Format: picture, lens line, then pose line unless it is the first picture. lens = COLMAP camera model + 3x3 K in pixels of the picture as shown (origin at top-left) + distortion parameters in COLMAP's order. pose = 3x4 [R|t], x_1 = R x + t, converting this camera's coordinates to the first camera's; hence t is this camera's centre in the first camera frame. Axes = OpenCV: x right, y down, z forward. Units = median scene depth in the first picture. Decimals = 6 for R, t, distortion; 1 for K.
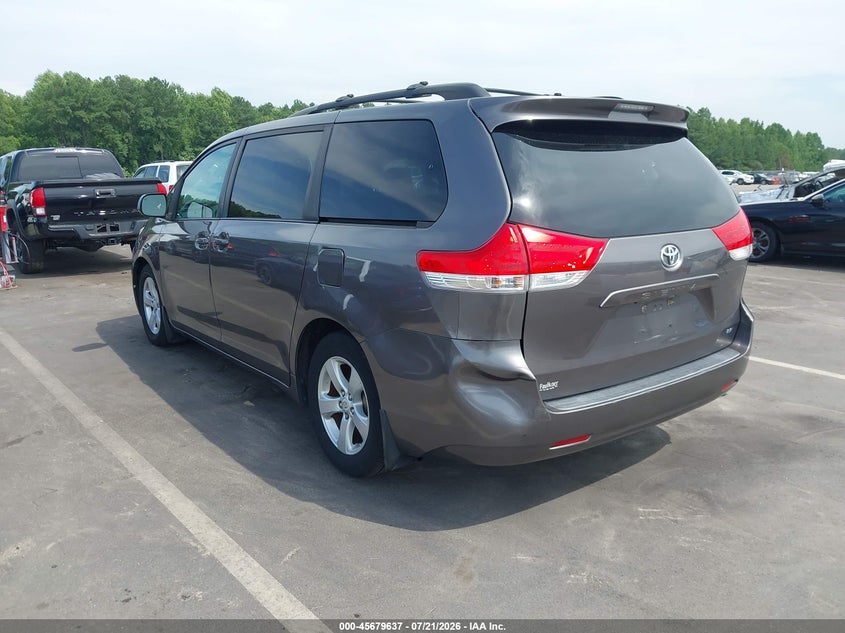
lens RADIAL K [[661.0, 0, 421.4], [0, 661.0, 351.9], [0, 0, 1]] dist [-0.010367, -0.001412]
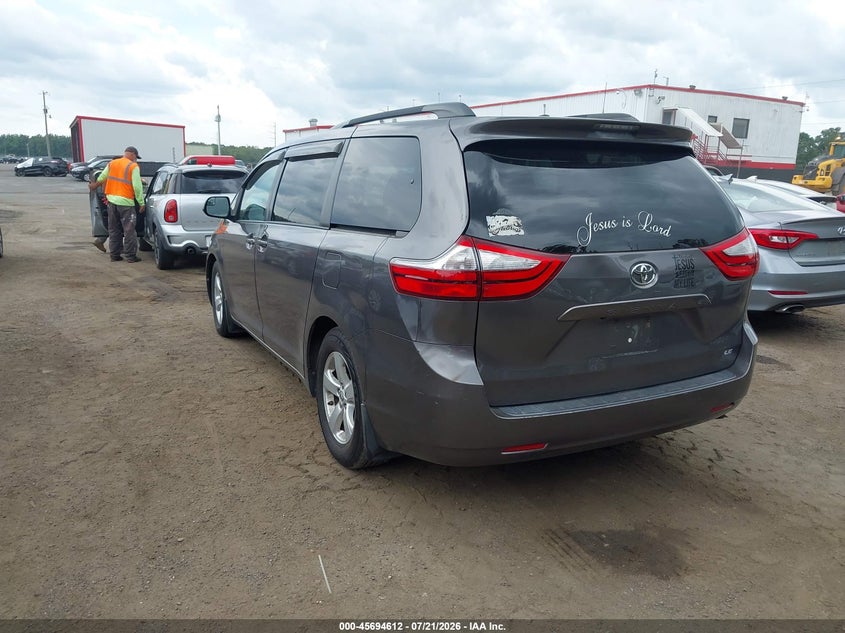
lens RADIAL K [[661.0, 0, 421.4], [0, 661.0, 351.9], [0, 0, 1]] dist [-0.010367, -0.001412]
pose [[0.984334, 0.064442, -0.164115, 0.191004], [-0.065896, 0.997821, -0.003423, -0.000091], [0.163536, 0.014184, 0.986435, -0.045516]]
